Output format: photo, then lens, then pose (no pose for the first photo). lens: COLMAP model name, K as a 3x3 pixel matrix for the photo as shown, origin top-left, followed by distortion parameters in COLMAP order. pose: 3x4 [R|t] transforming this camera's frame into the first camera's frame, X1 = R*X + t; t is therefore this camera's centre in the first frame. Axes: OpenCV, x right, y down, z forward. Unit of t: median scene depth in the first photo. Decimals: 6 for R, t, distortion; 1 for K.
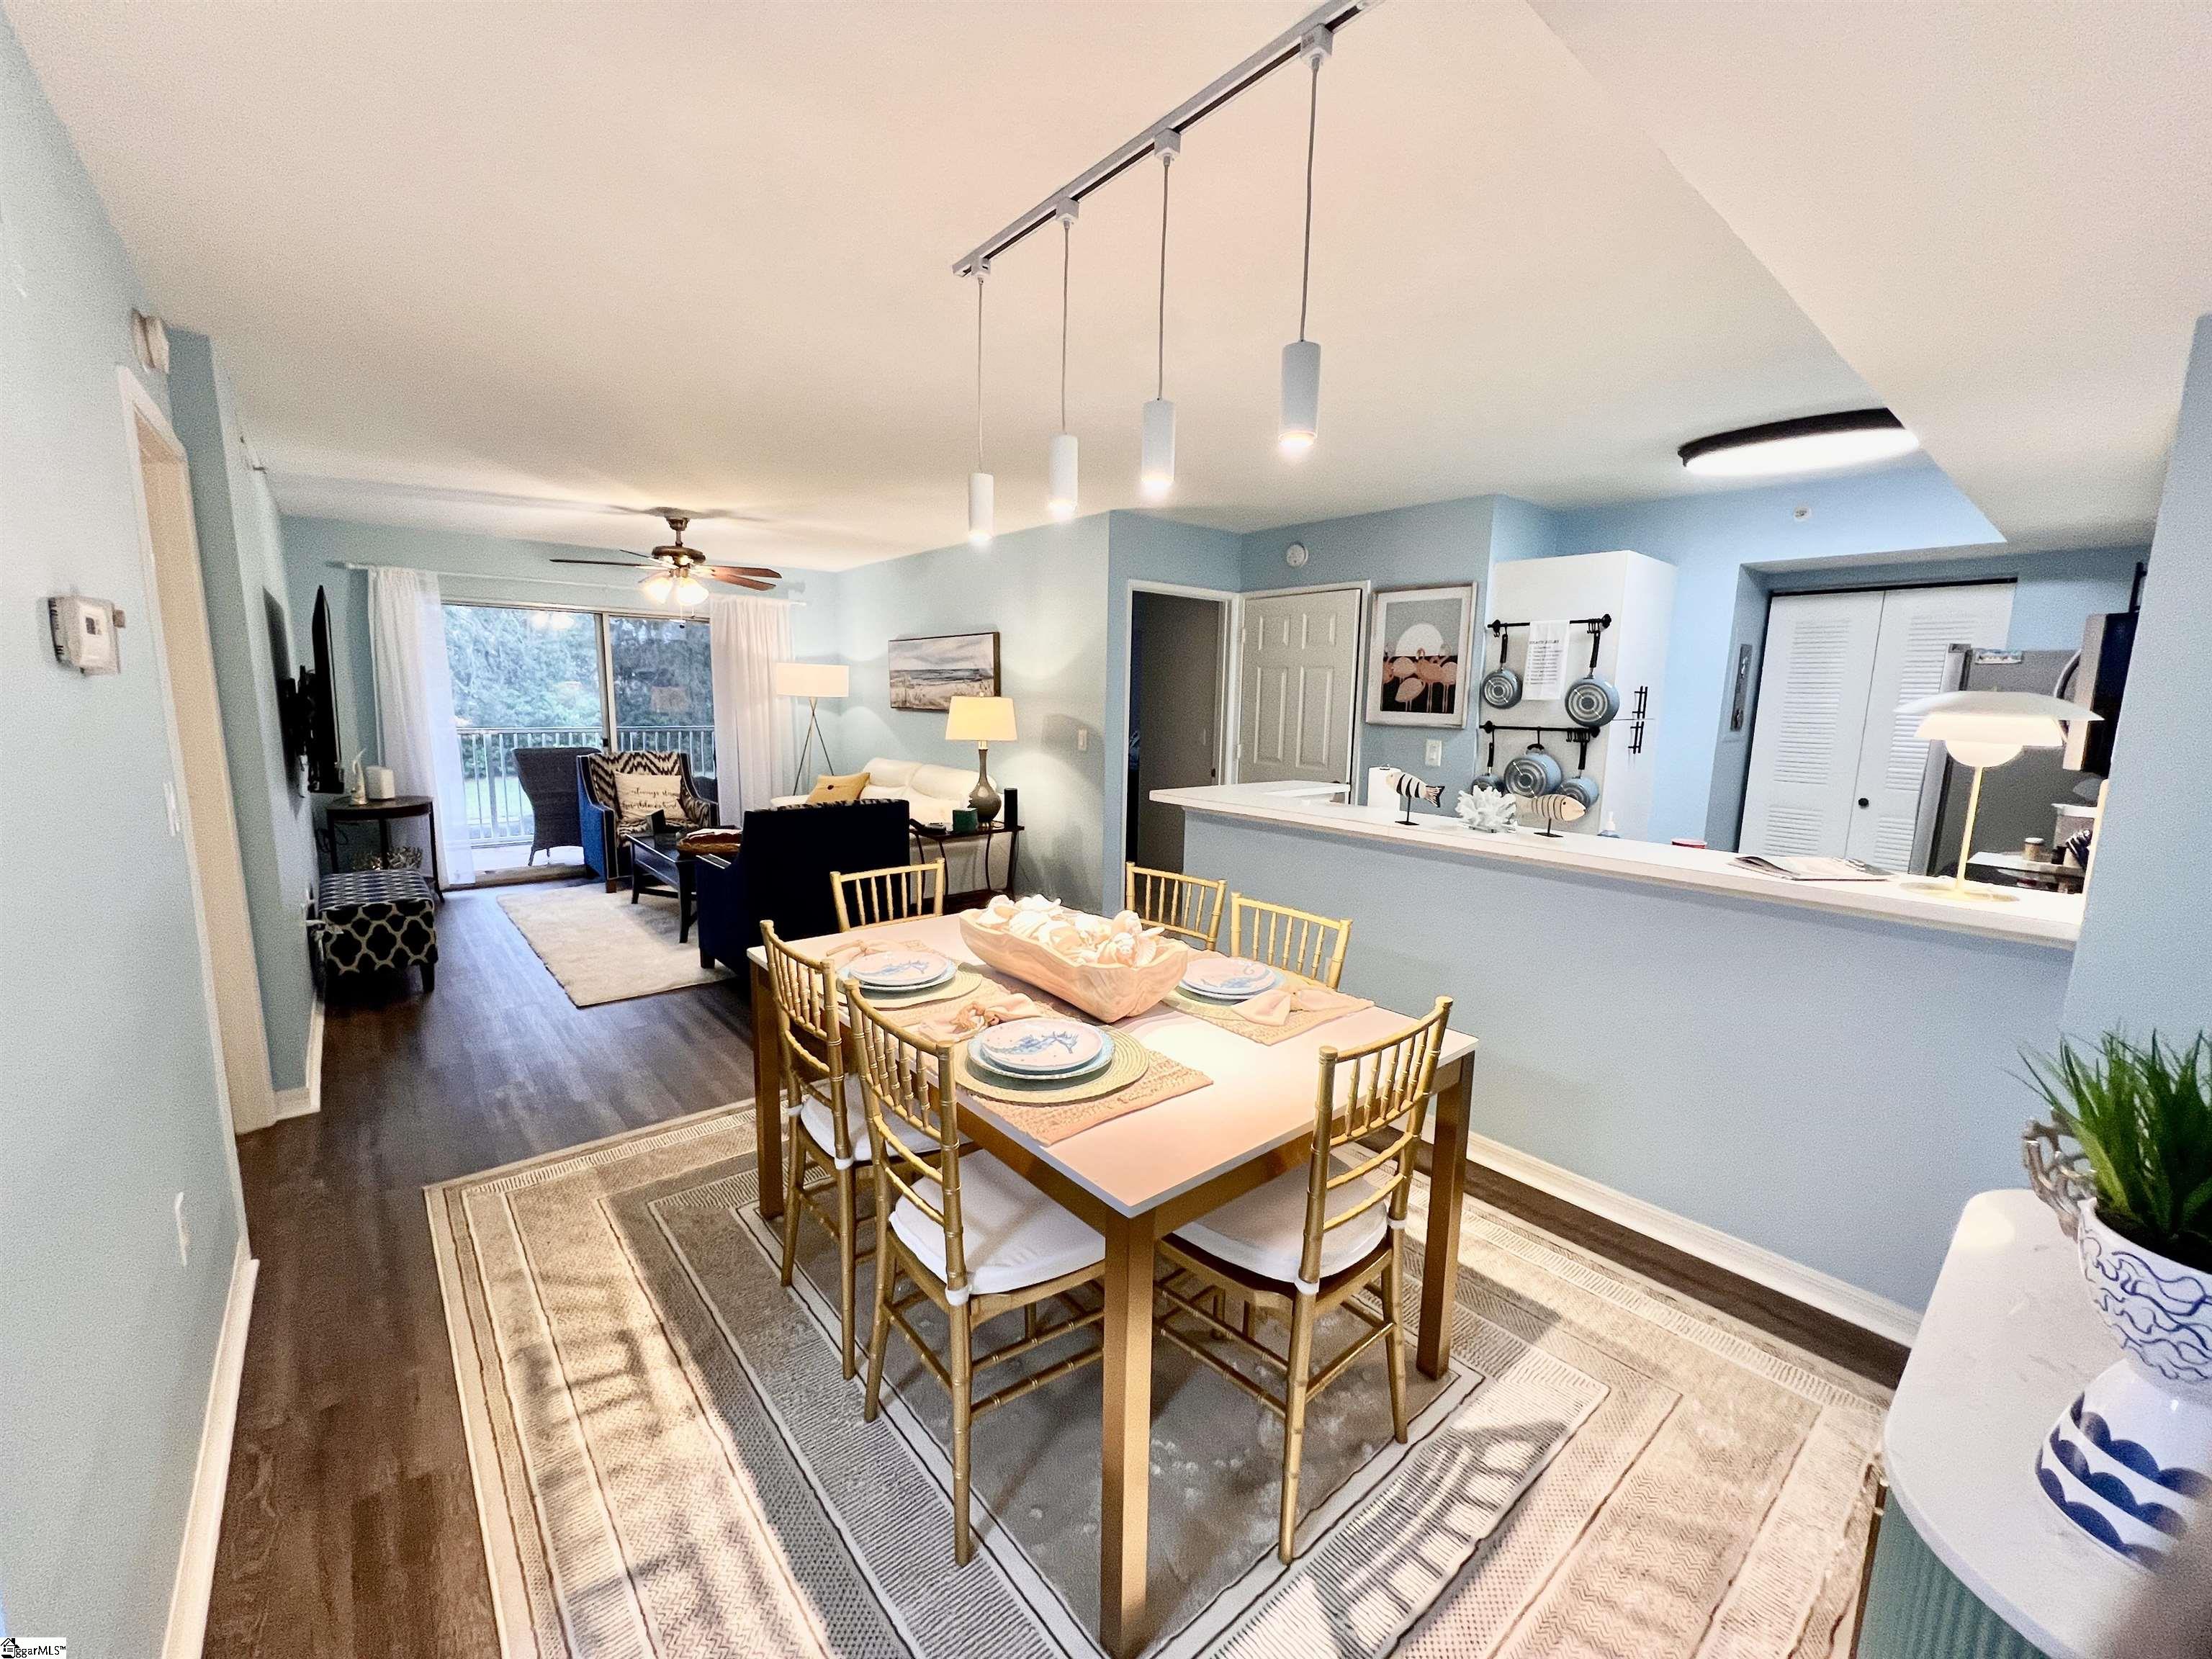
lens RADIAL K [[891.2, 0, 1103.7], [0, 891.2, 830.9], [0, 0, 1]] dist [0.001080, 0.000158]
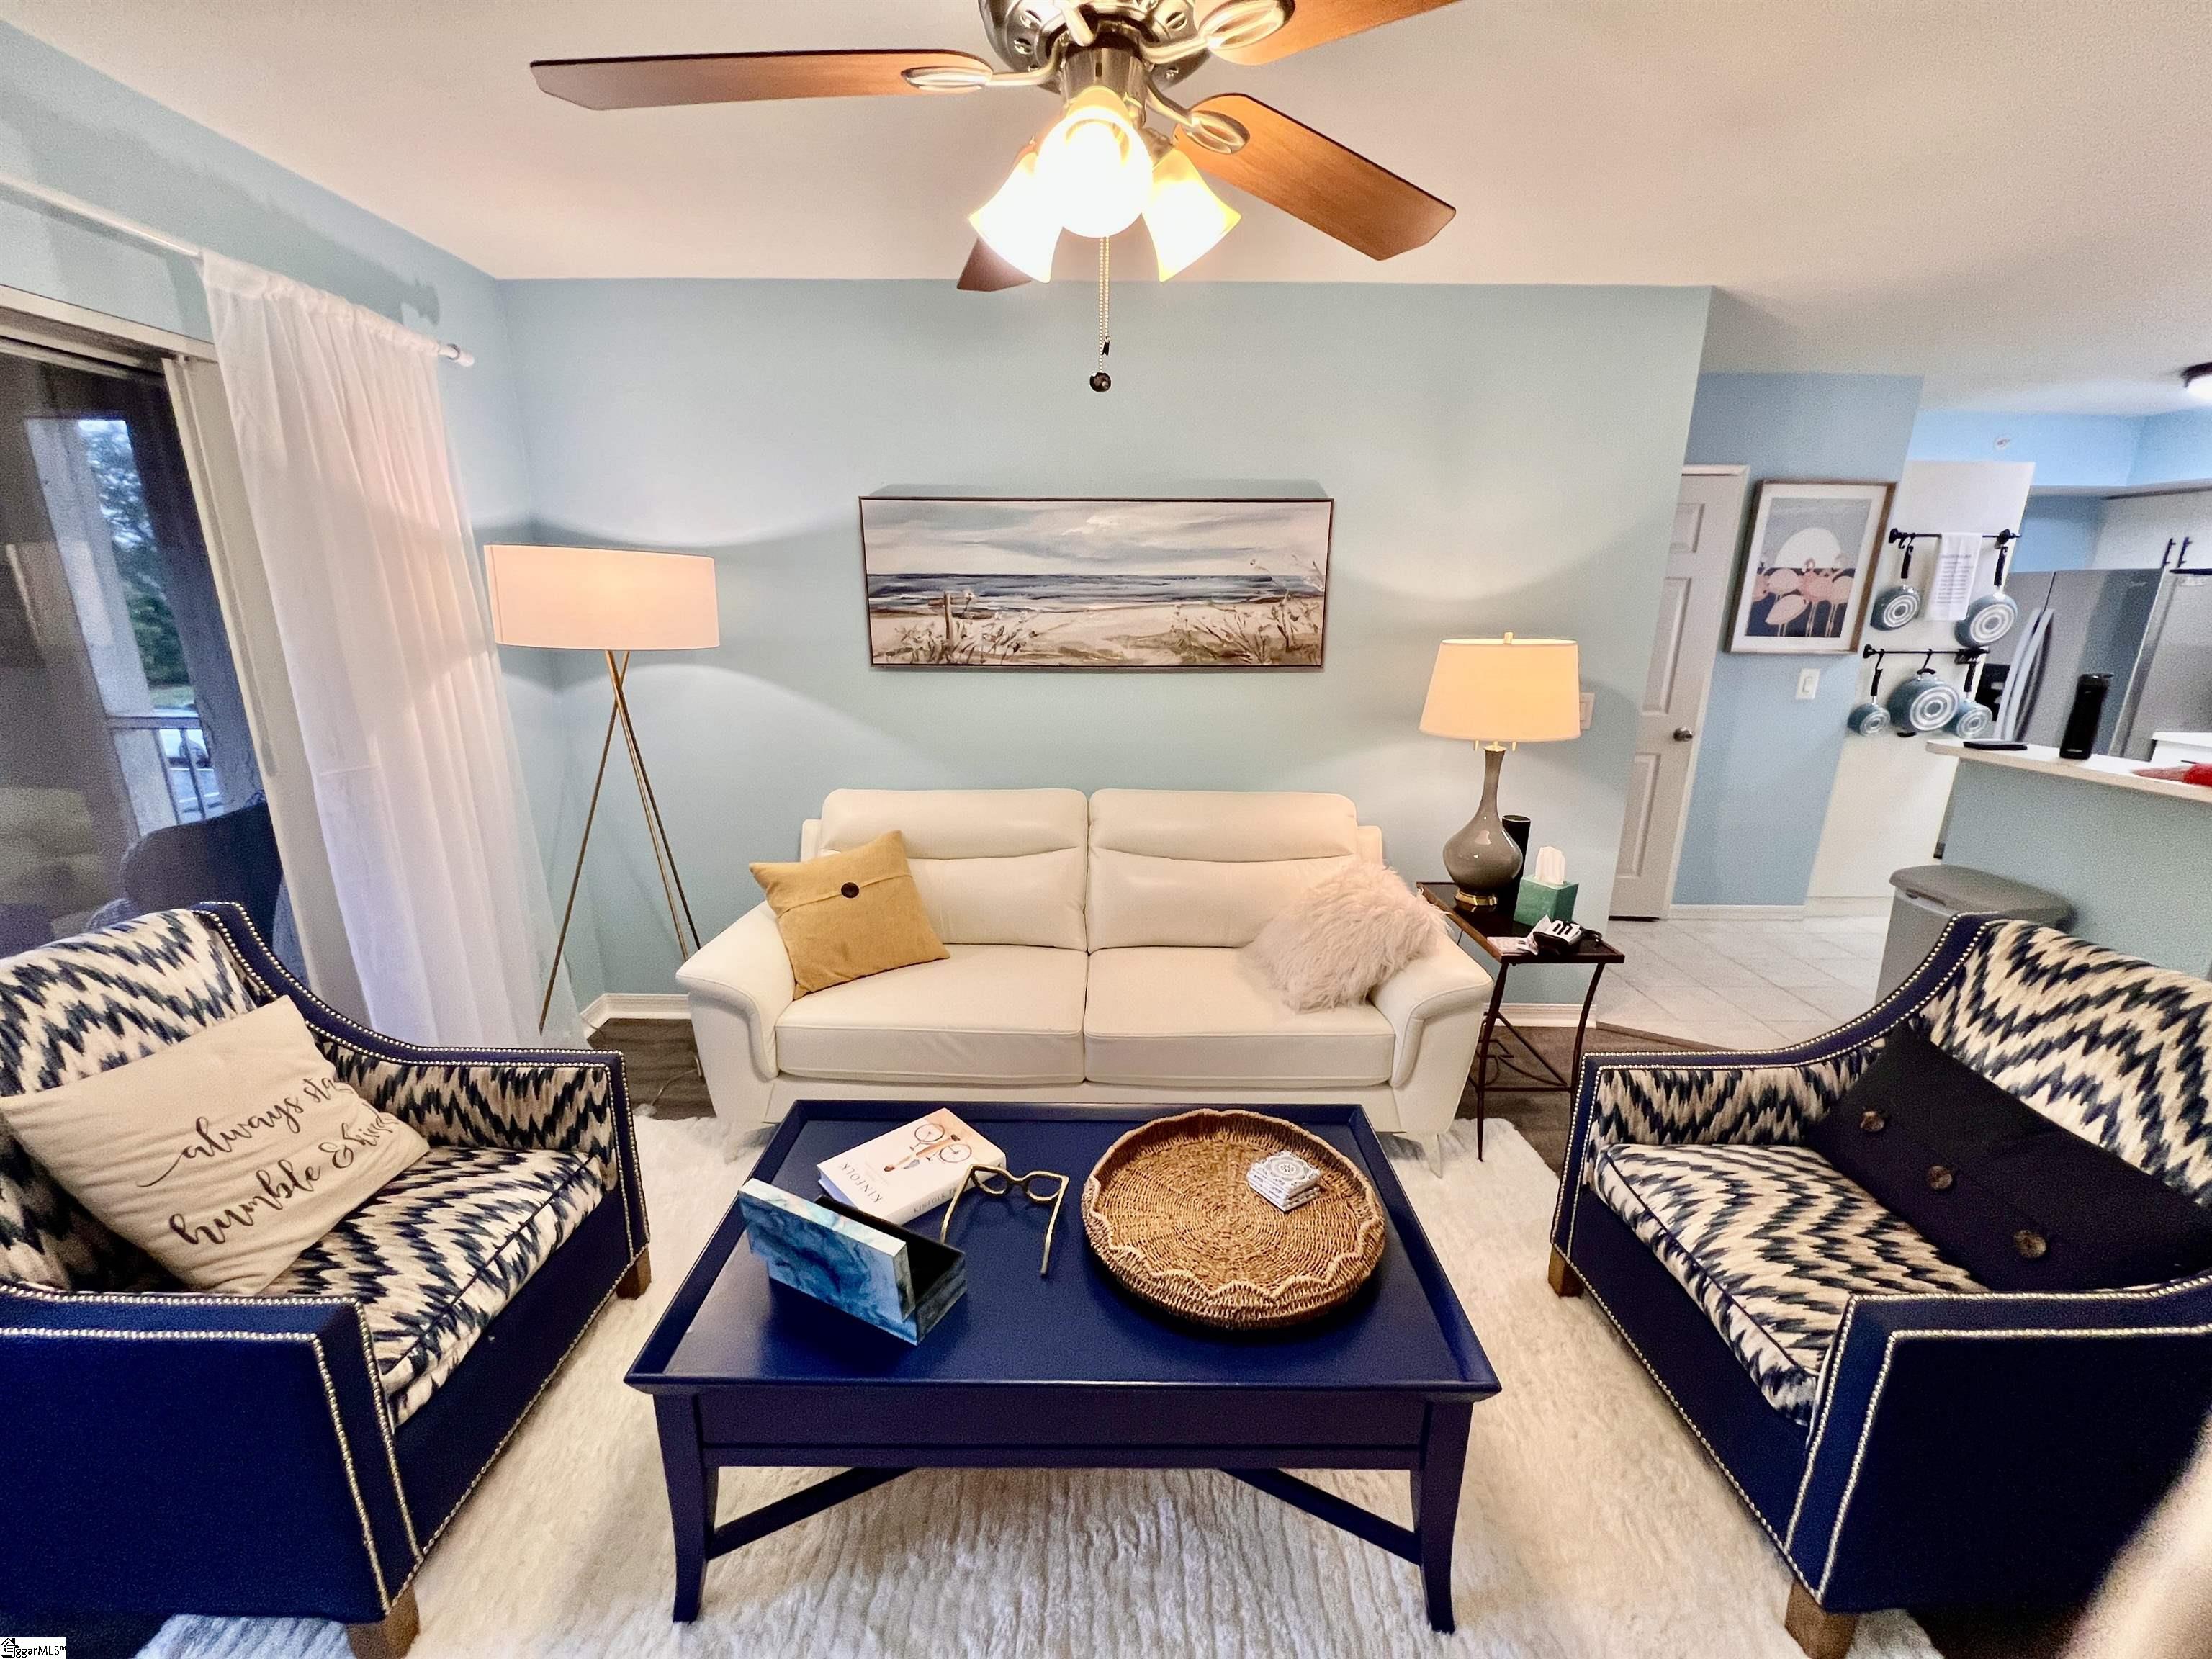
lens RADIAL K [[885.6, 0, 1103.1], [0, 885.6, 833.5], [0, 0, 1]] dist [-0.001115, 0.000093]
pose [[0.642408, -0.210707, 0.736827, -0.751819], [0.121962, 0.977316, 0.173145, -0.183661], [-0.756596, -0.021365, 0.653534, 0.985943]]
